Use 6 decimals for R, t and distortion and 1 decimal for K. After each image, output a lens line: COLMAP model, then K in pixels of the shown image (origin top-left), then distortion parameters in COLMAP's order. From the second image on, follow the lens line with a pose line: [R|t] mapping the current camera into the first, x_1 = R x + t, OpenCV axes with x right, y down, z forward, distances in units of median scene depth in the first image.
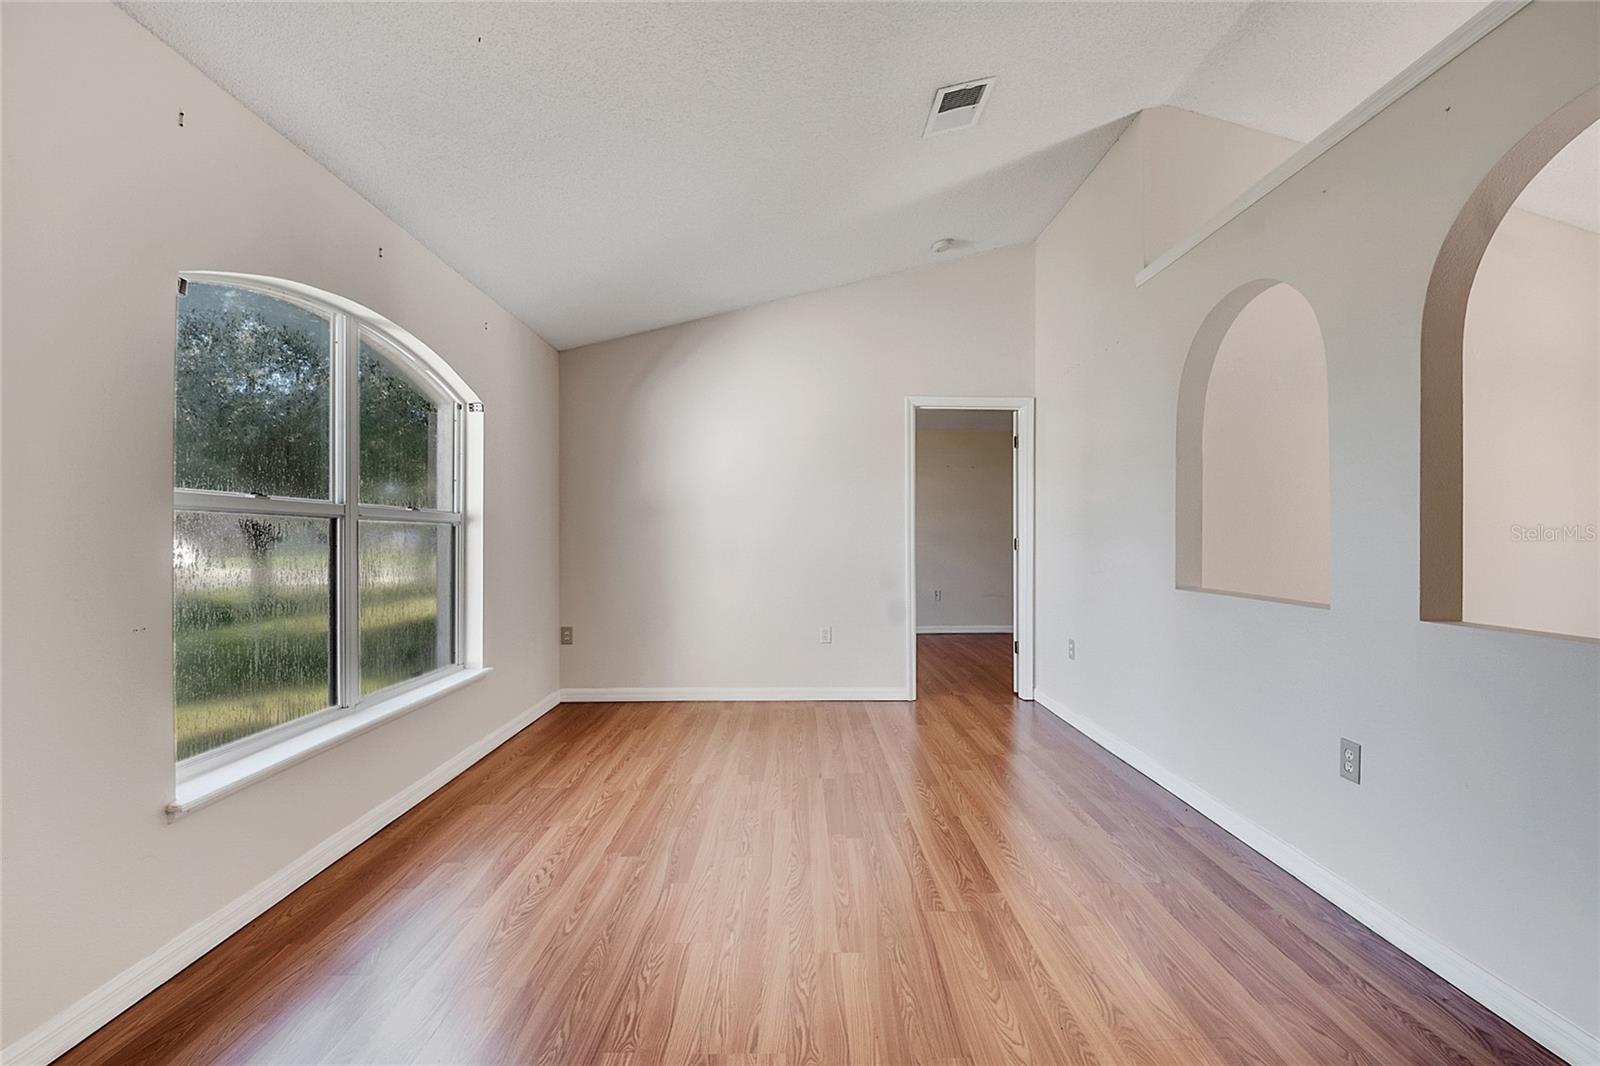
lens RADIAL K [[714.7, 0, 805.4], [0, 714.7, 527.9], [0, 0, 1]] dist [0.008592, -0.002922]
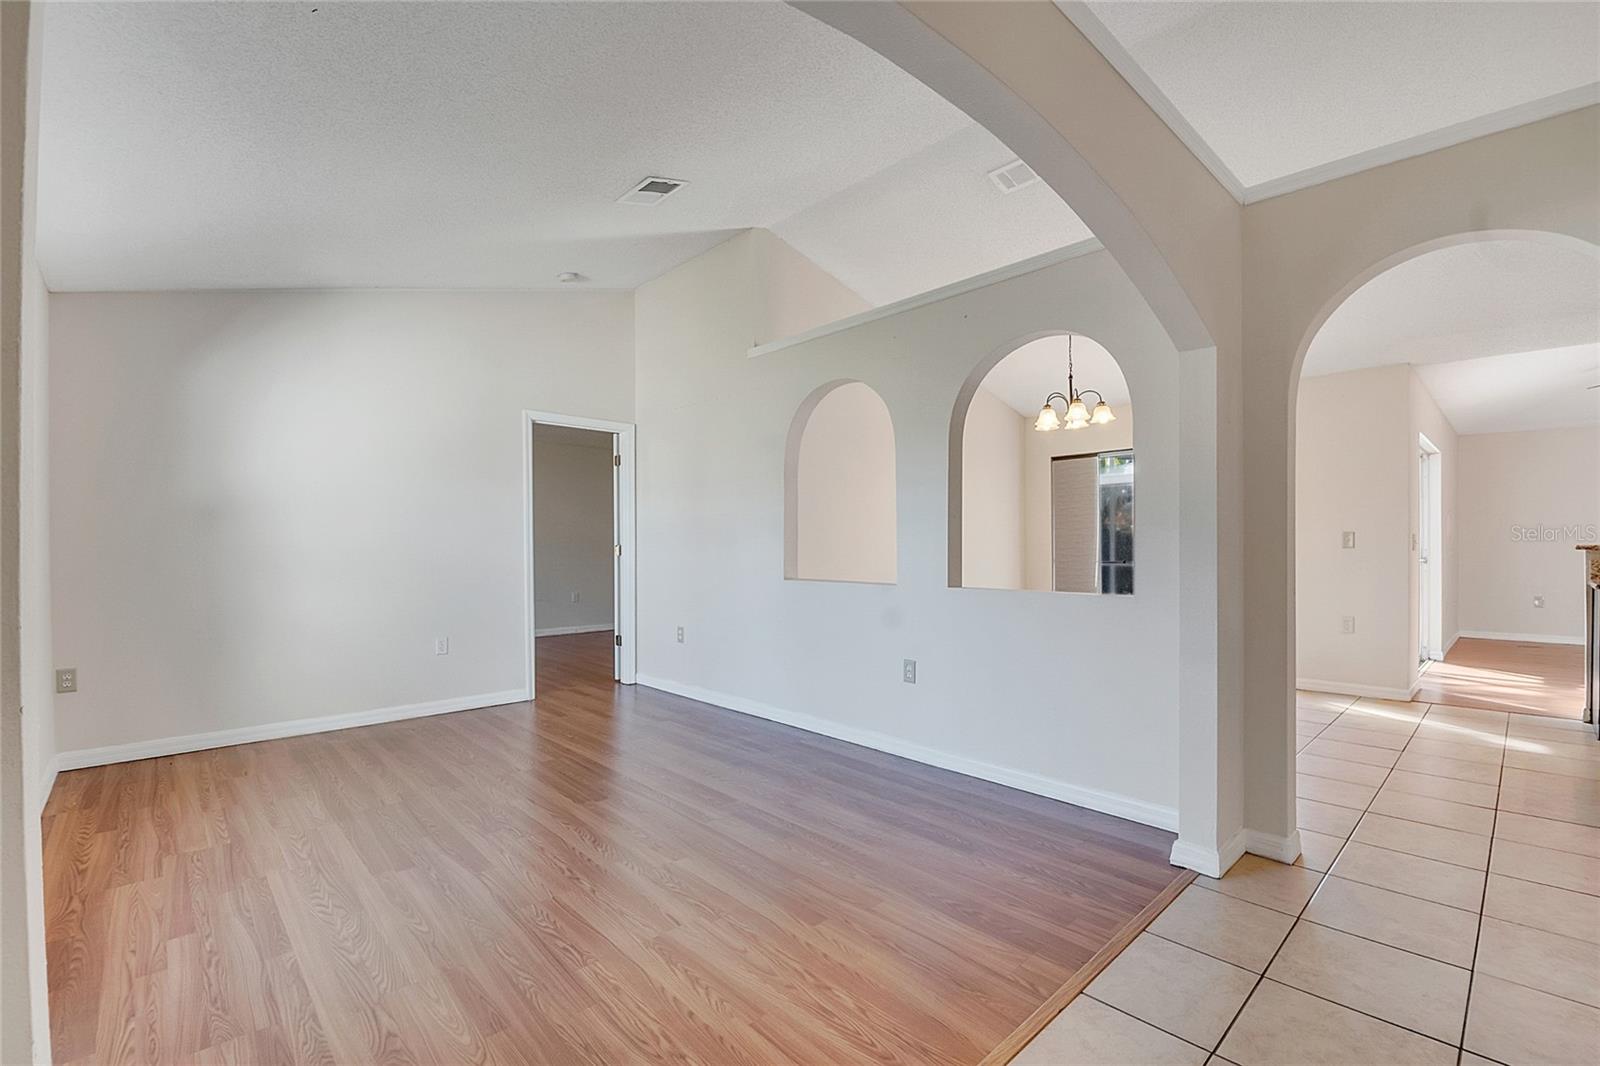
lens RADIAL K [[714.7, 0, 804.1], [0, 714.7, 541.4], [0, 0, 1]] dist [0.008592, -0.002922]
pose [[0.741737, -0.000374, 0.670691, -0.266495], [-0.004788, 0.999971, 0.005853, 0.000068], [-0.670674, -0.007553, 0.741714, -0.051103]]
